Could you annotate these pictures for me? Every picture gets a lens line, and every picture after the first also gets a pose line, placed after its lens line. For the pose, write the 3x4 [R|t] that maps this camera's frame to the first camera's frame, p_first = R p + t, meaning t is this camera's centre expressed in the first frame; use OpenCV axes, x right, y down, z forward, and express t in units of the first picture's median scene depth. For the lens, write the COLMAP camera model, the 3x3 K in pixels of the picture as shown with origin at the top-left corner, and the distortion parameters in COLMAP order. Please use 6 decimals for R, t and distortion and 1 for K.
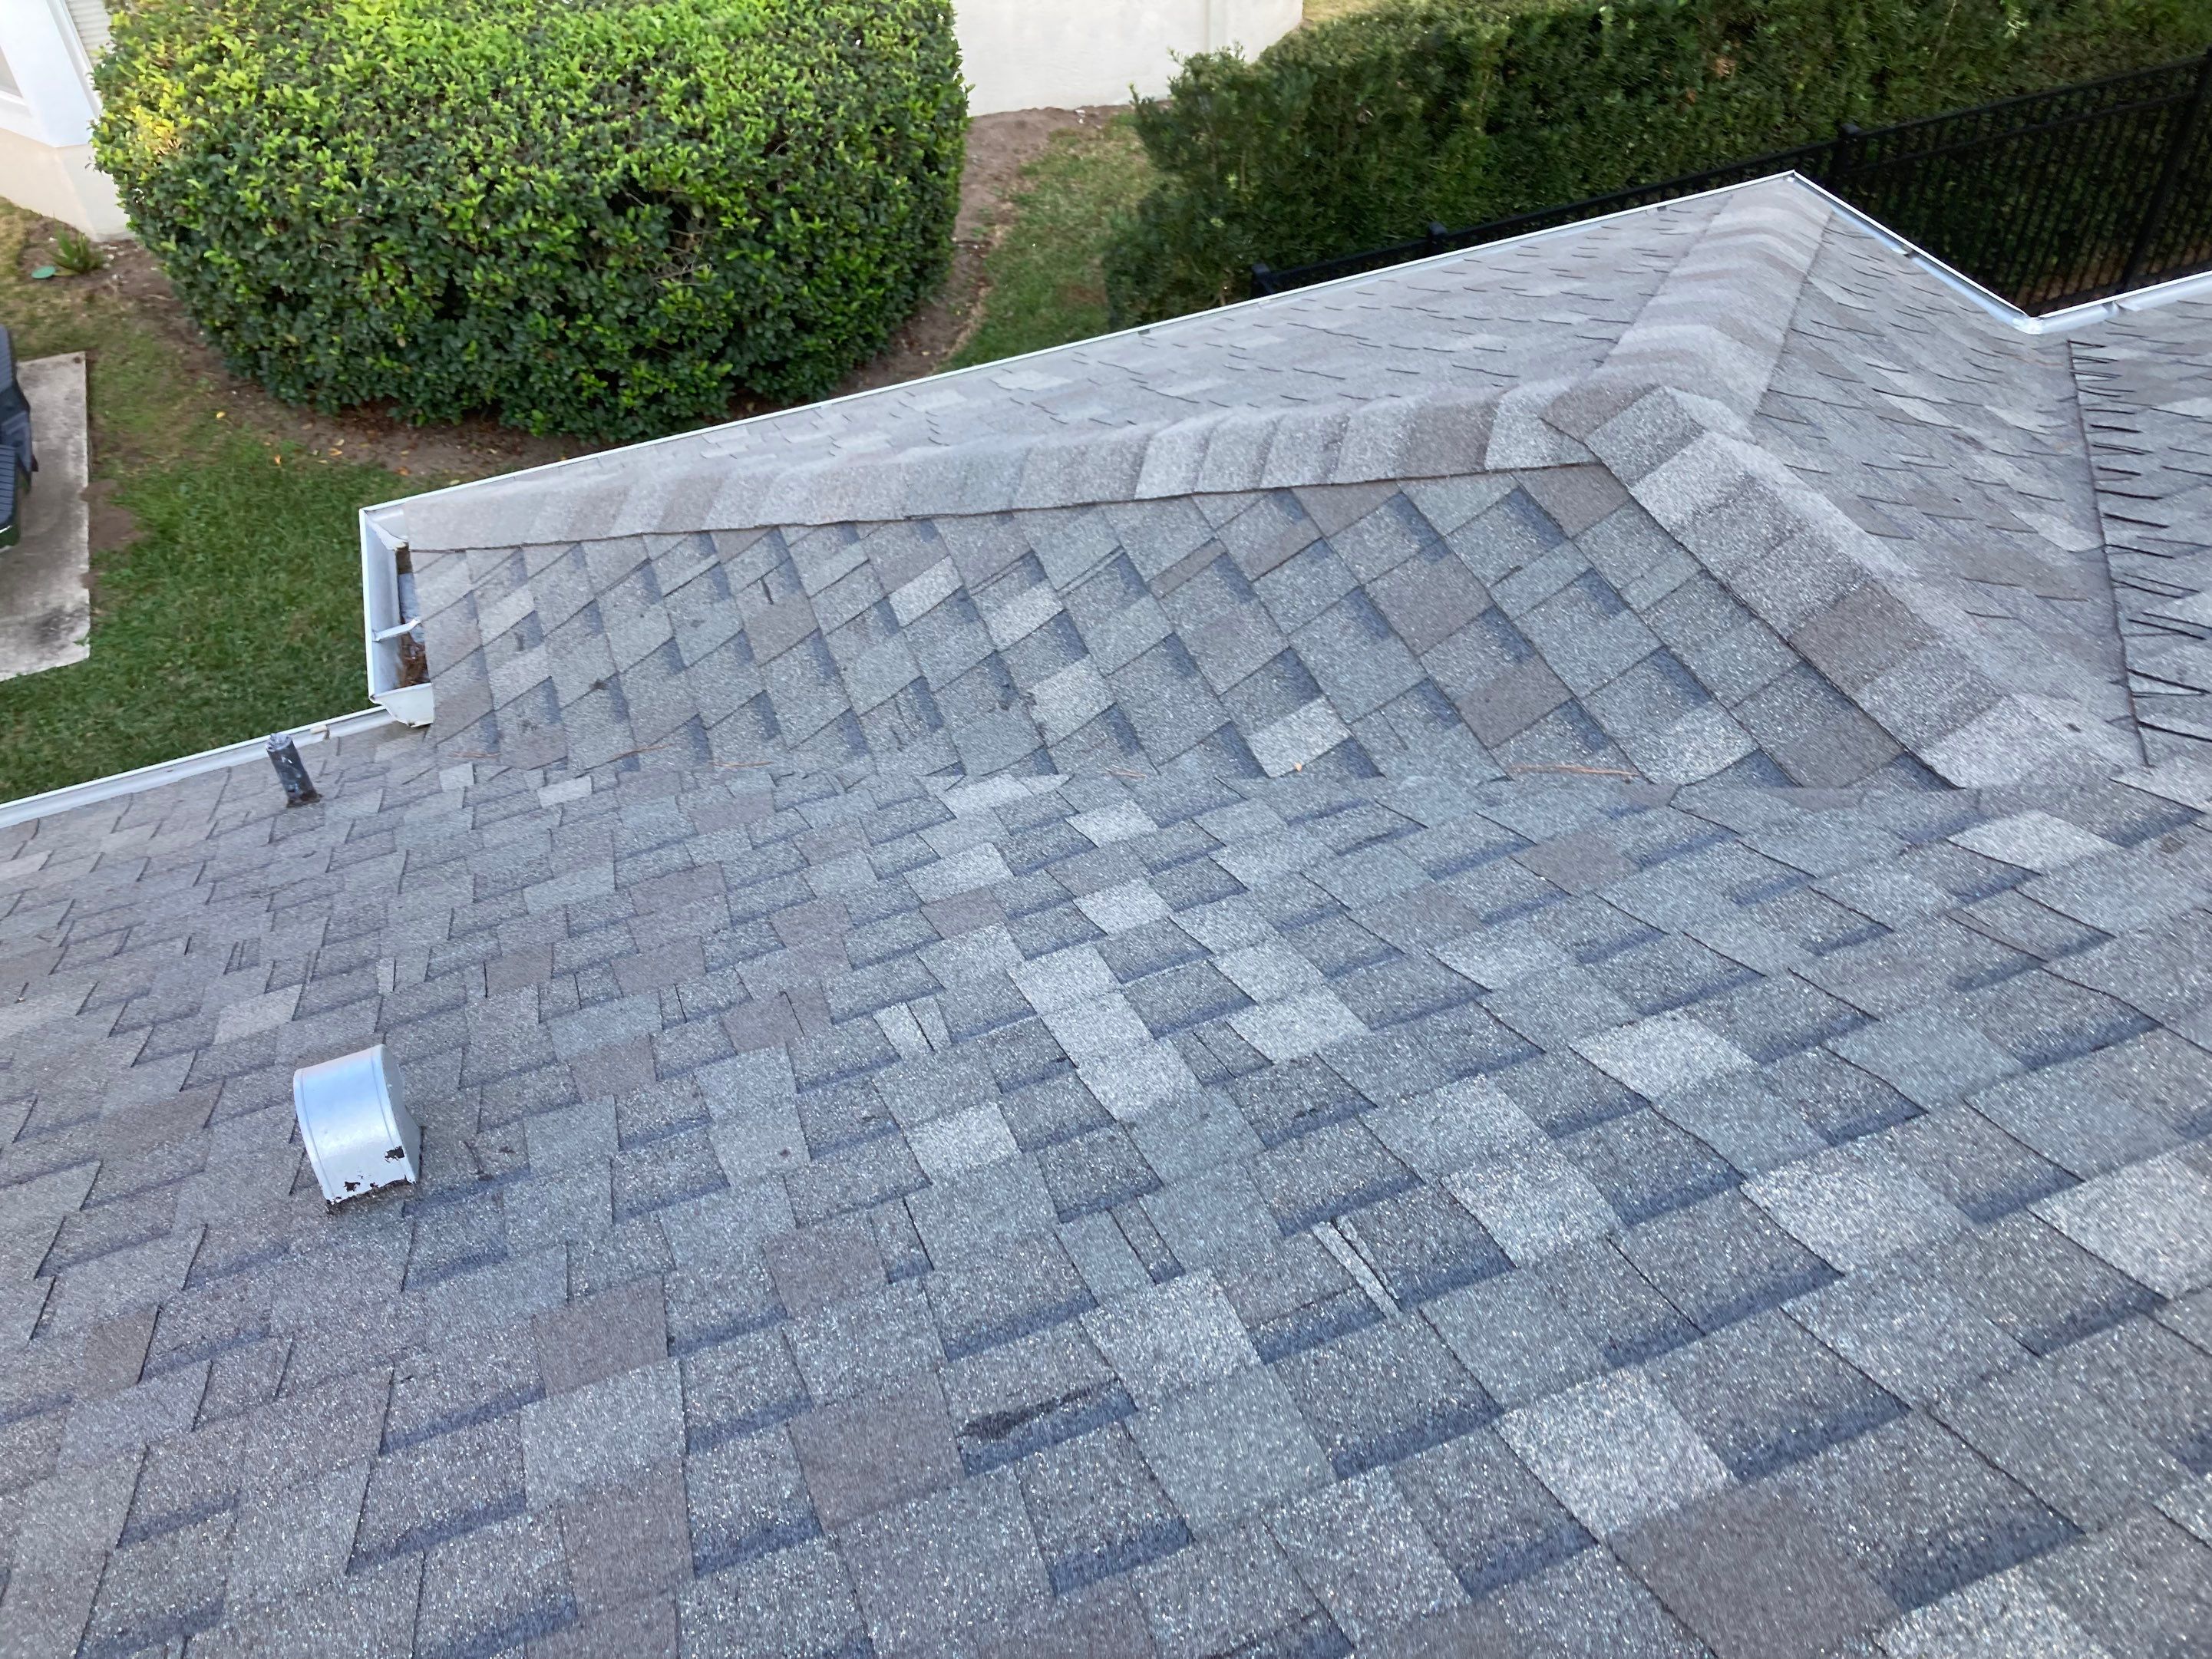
lens RADIAL K [[1838.9, 0, 1091.0], [0, 1838.9, 806.0], [0, 0, 1]] dist [-0.010848, 0.054275]
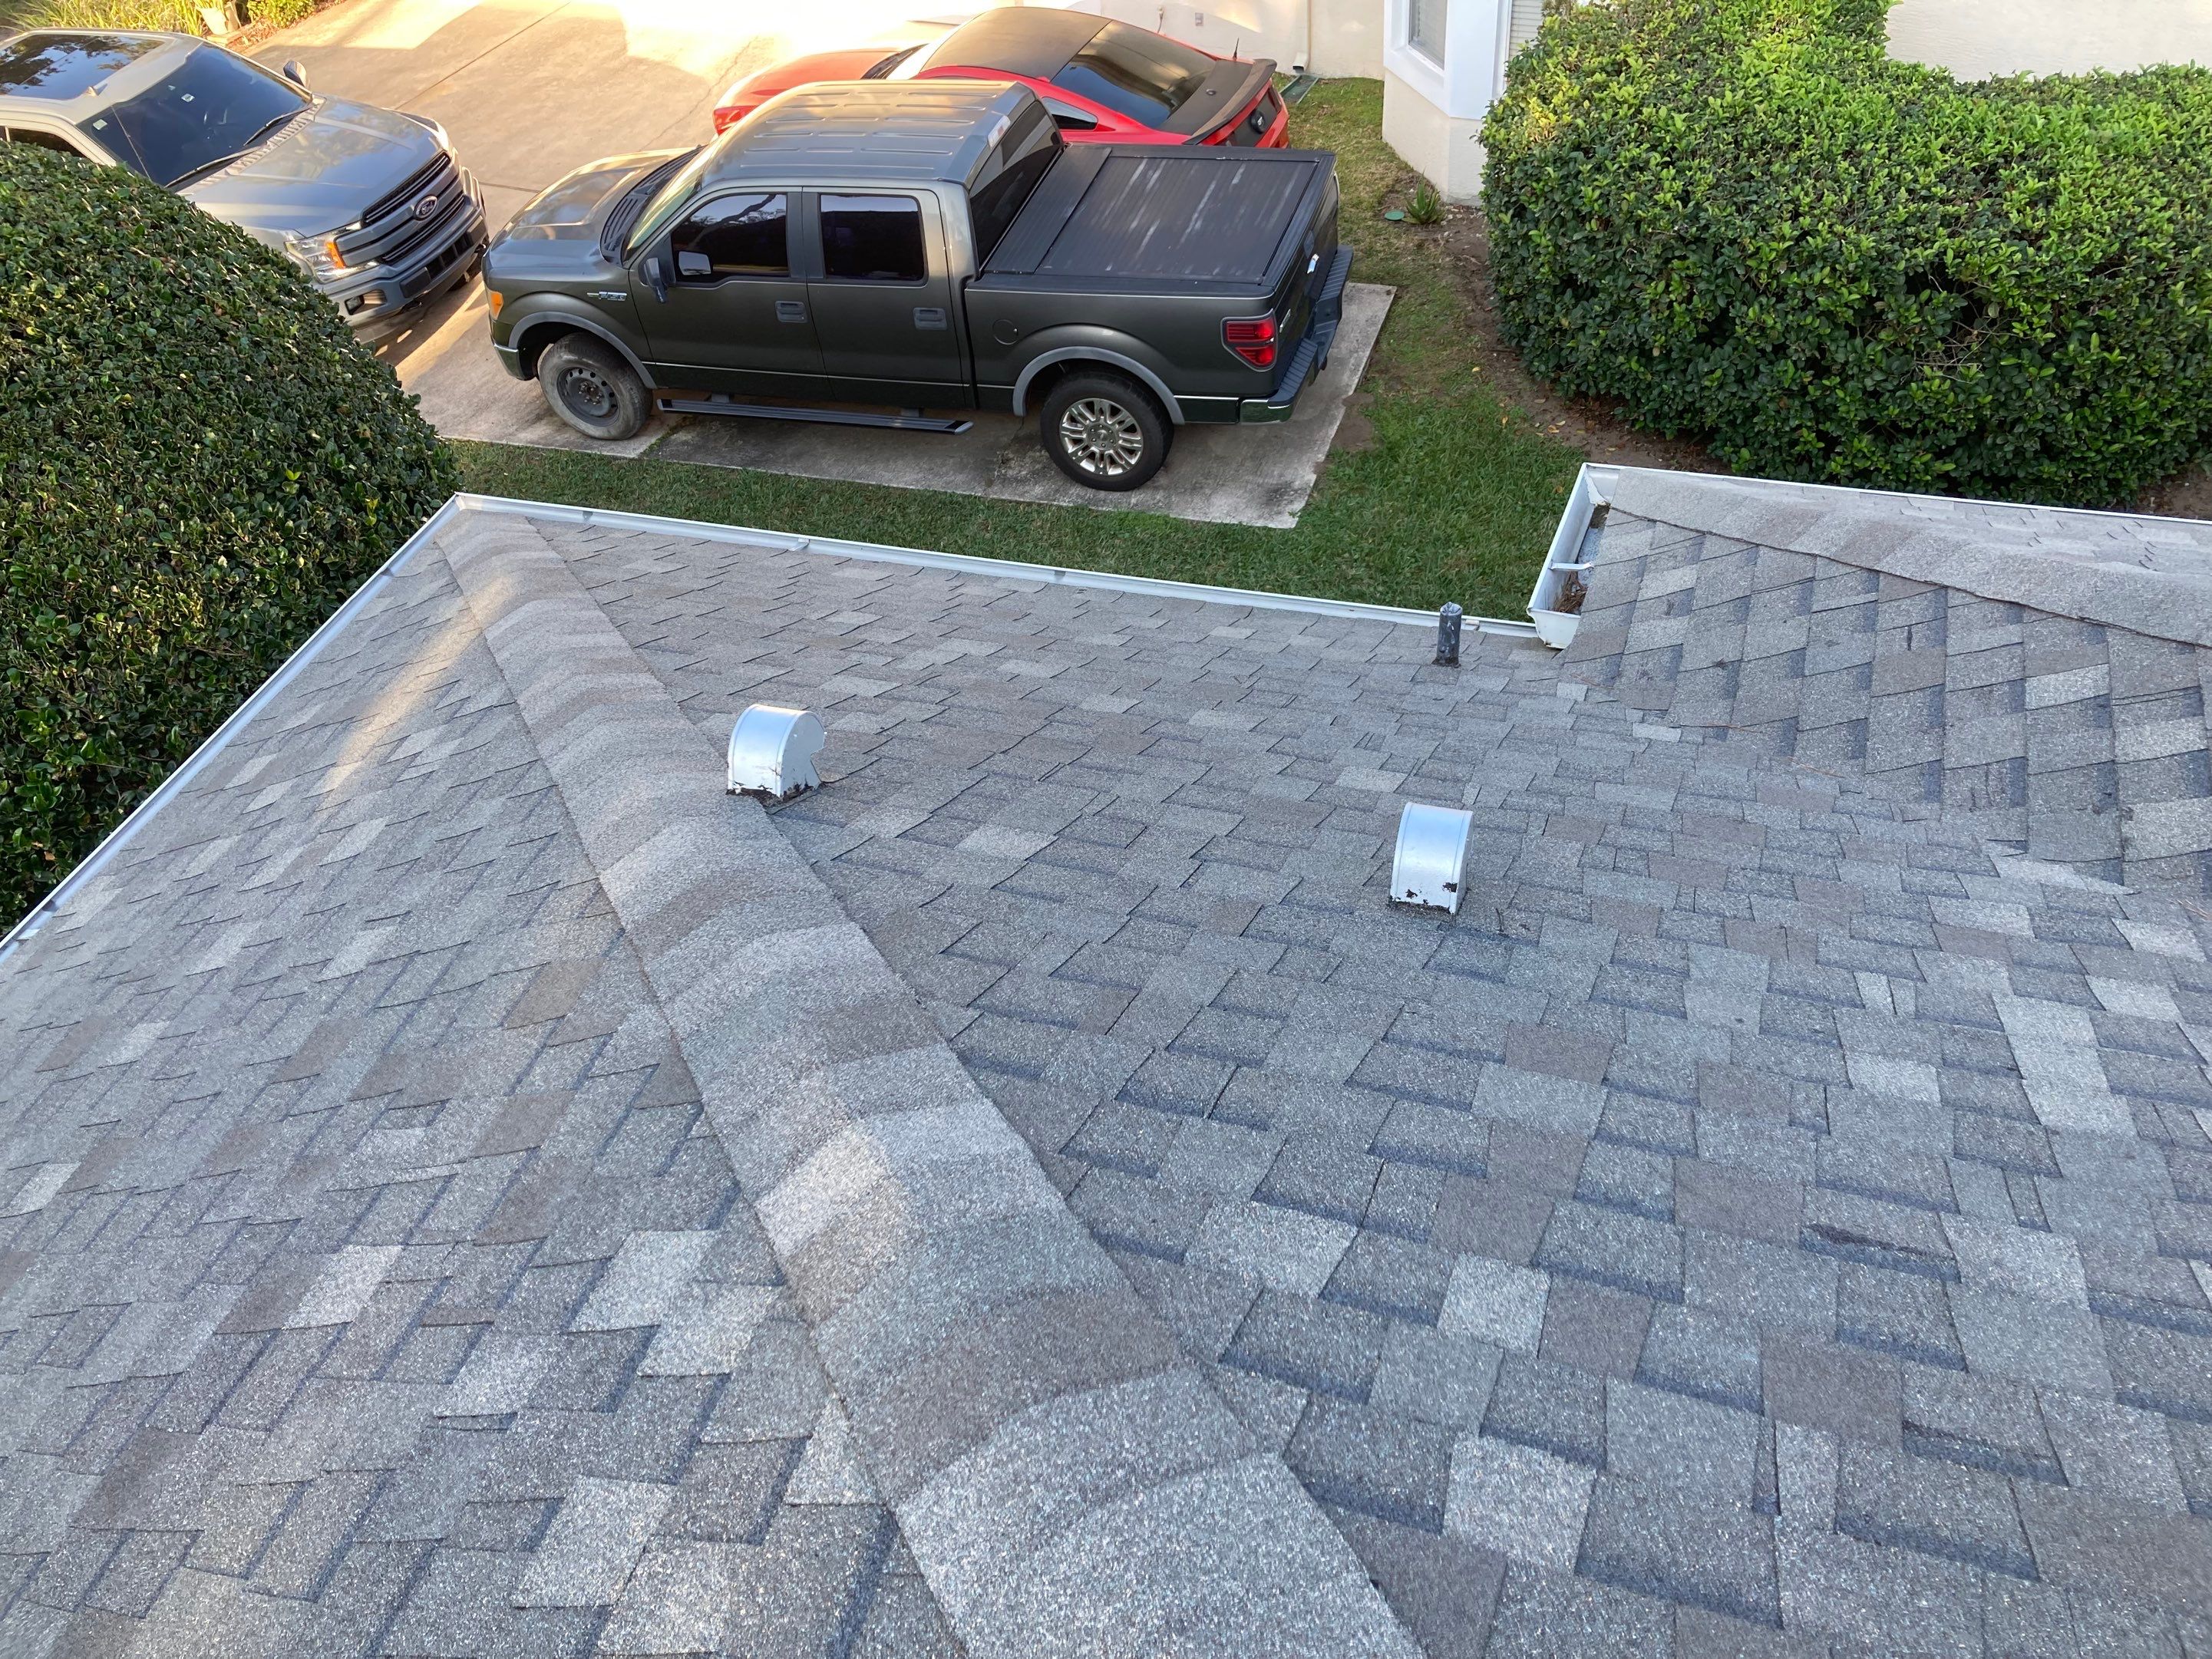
lens RADIAL K [[1838.9, 0, 1091.0], [0, 1838.9, 806.0], [0, 0, 1]] dist [-0.010848, 0.054275]
pose [[0.770875, 0.400334, -0.495463, 0.009792], [-0.412791, 0.906360, 0.090090, 0.029012], [0.485134, 0.135074, 0.863944, -0.055692]]
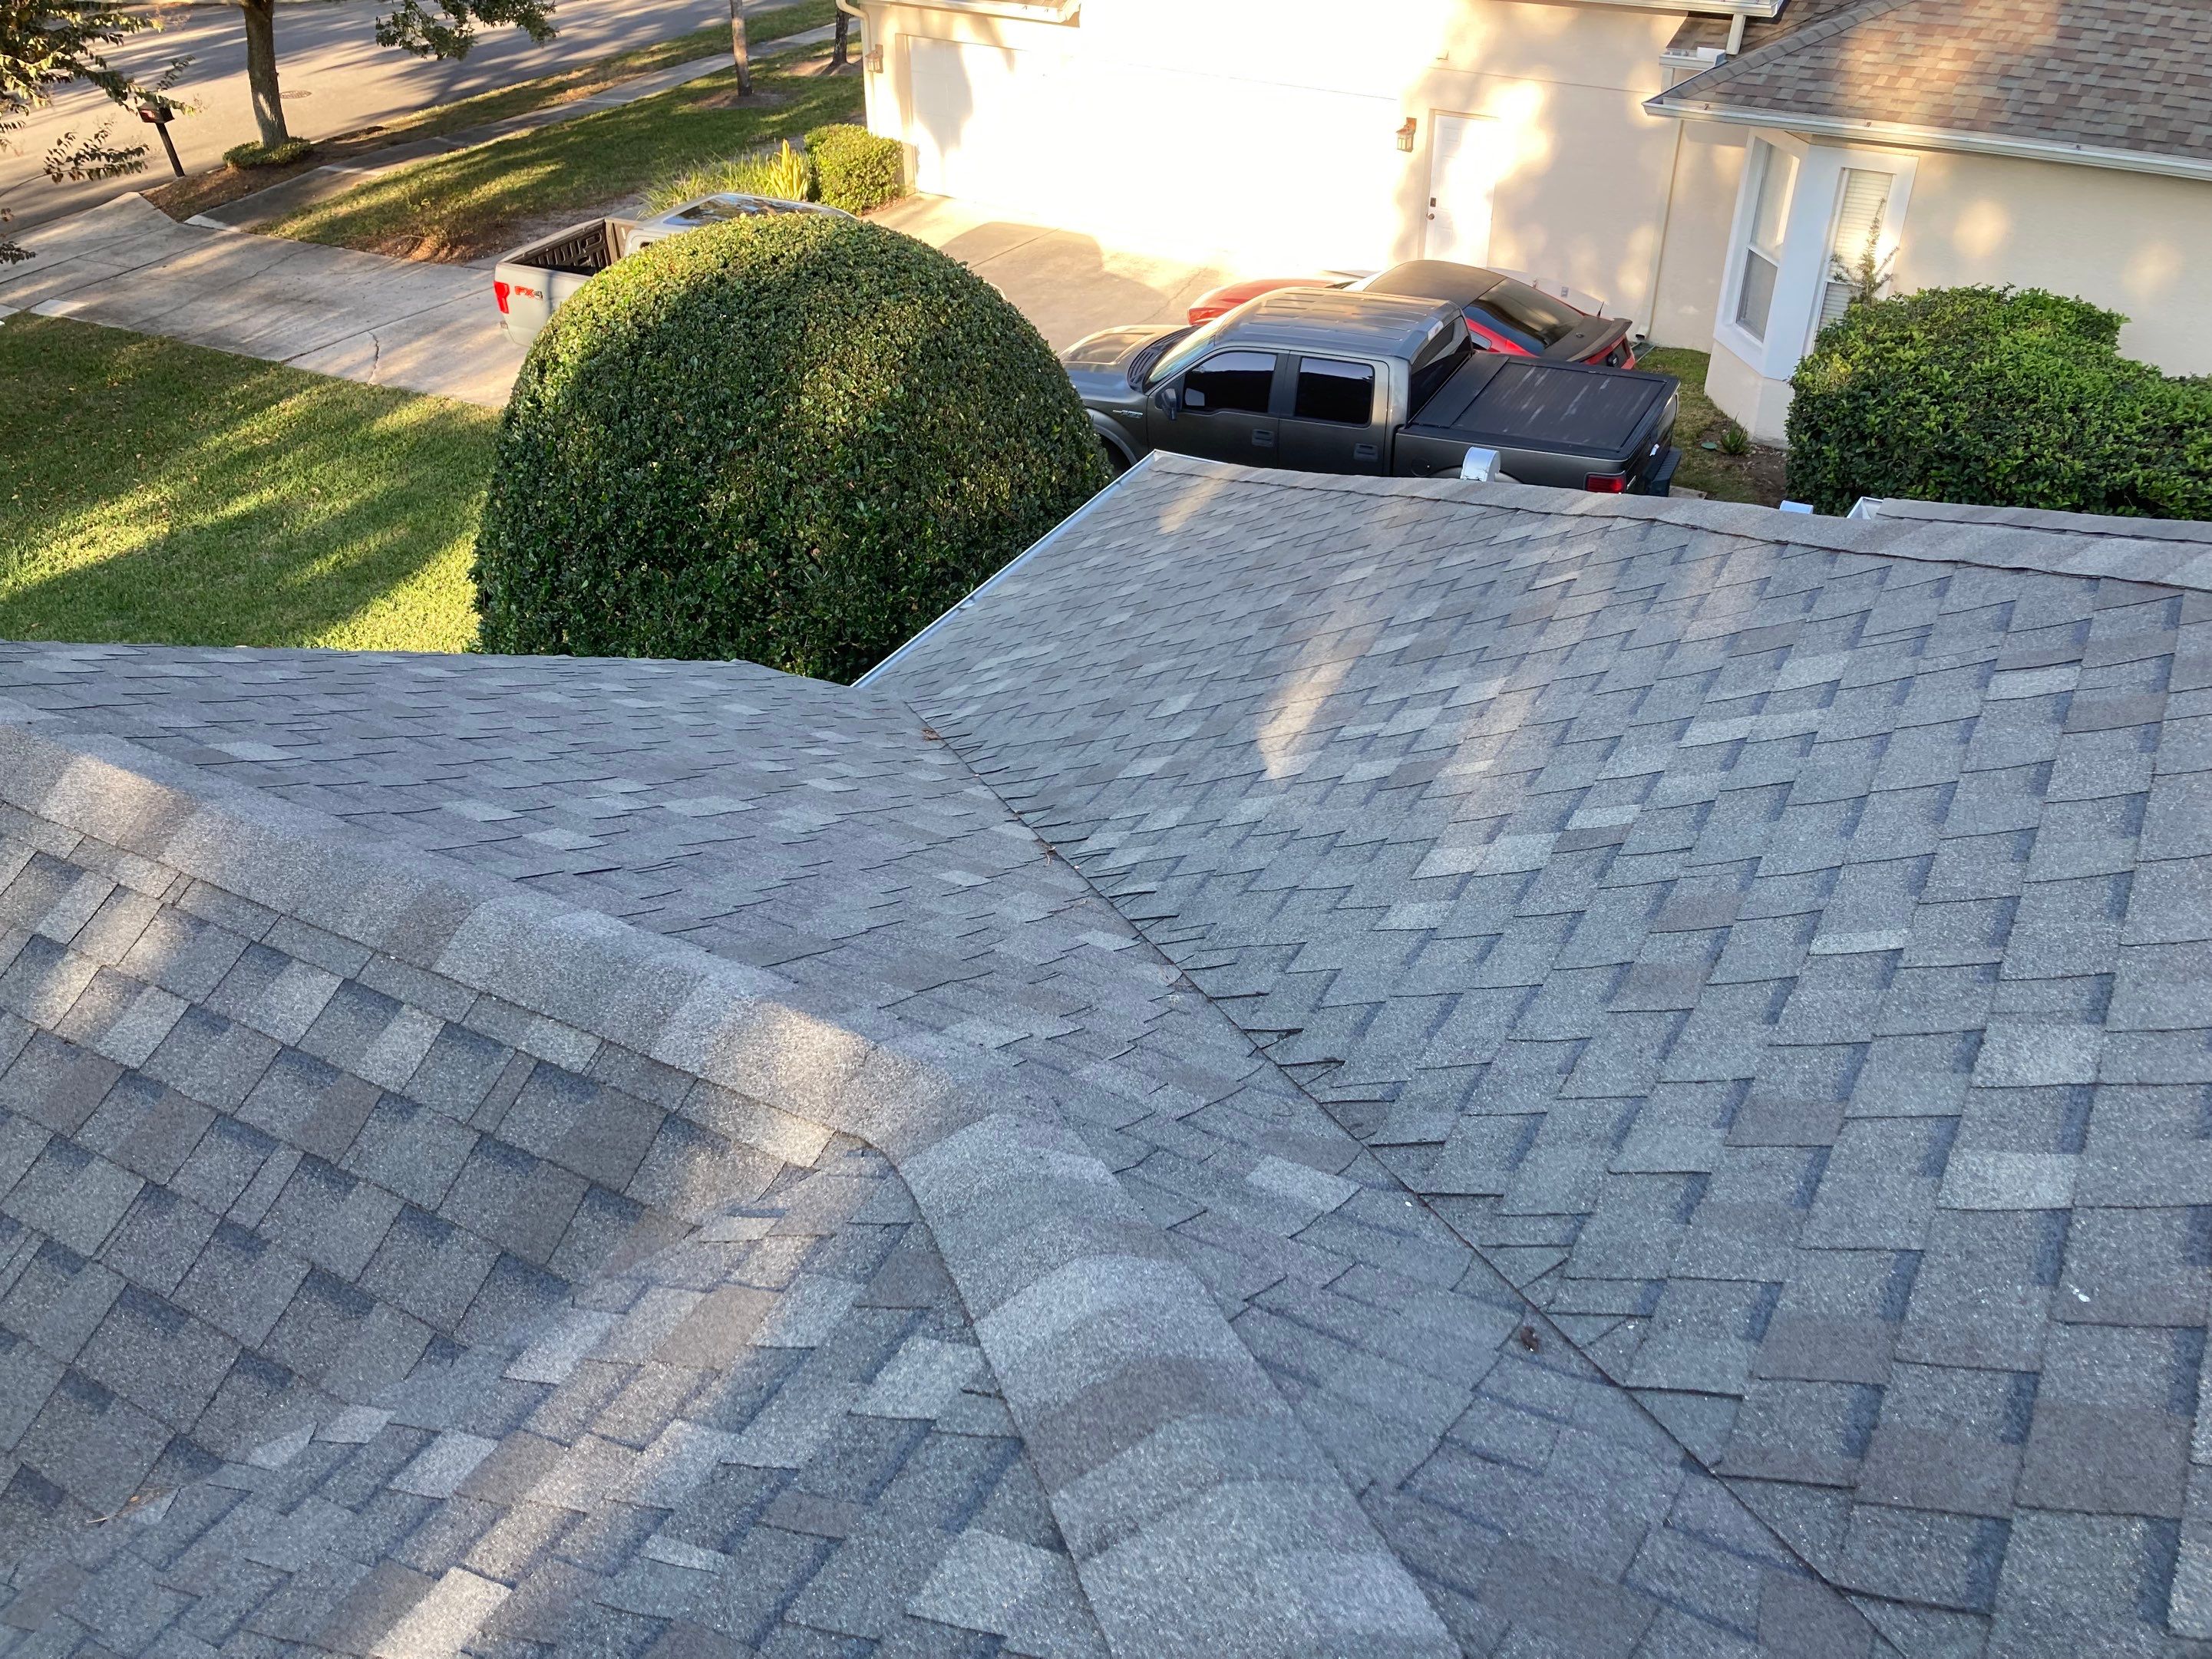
lens RADIAL K [[1813.9, 0, 1139.1], [0, 1813.9, 775.4], [0, 0, 1]] dist [0.132963, -0.146550]
pose [[0.658241, 0.422992, -0.622733, 0.220270], [-0.546952, 0.837109, -0.009532, 0.261113], [0.517263, 0.346879, 0.782377, -0.405293]]
